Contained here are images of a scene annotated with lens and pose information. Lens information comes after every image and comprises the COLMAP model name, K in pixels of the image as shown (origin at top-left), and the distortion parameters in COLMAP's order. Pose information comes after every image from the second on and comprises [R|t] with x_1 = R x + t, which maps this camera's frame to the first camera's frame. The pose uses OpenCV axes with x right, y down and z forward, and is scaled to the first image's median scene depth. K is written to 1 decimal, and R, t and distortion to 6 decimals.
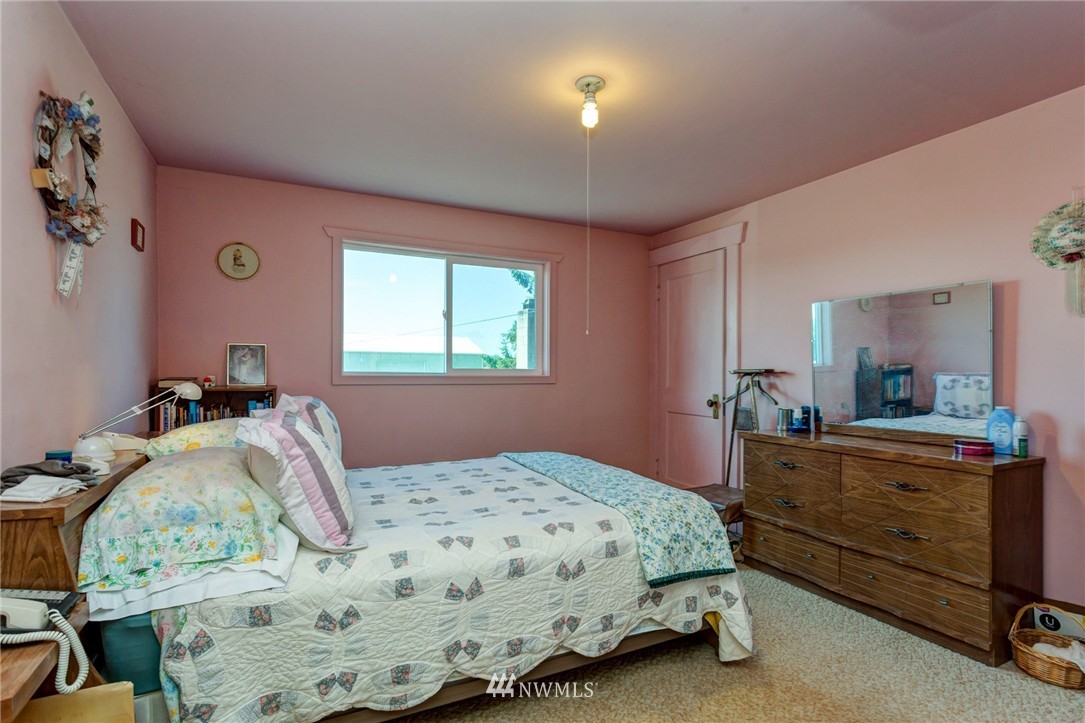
lens RADIAL K [[536.5, 0, 540.6], [0, 536.5, 363.1], [0, 0, 1]] dist [-0.012473, 0.008162]
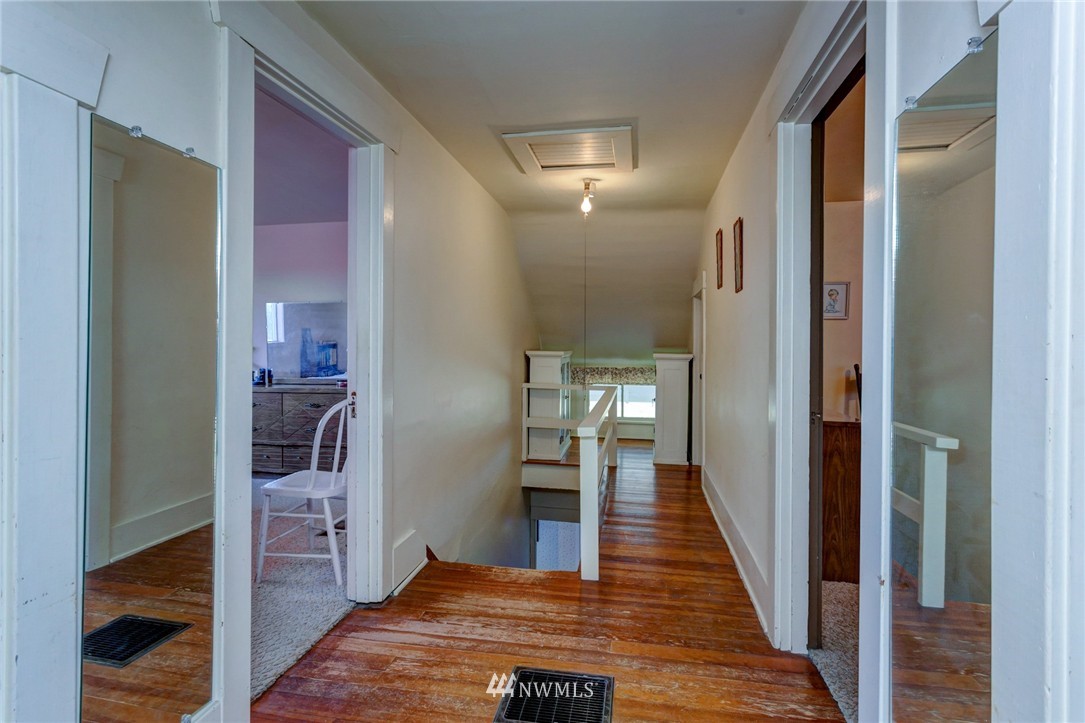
lens RADIAL K [[536.5, 0, 539.1], [0, 536.5, 350.7], [0, 0, 1]] dist [-0.012473, 0.008162]
pose [[0.597981, -0.016078, 0.801349, -0.277668], [-0.000505, 0.999791, 0.020436, -0.003445], [-0.801510, -0.012625, 0.597848, -0.591791]]
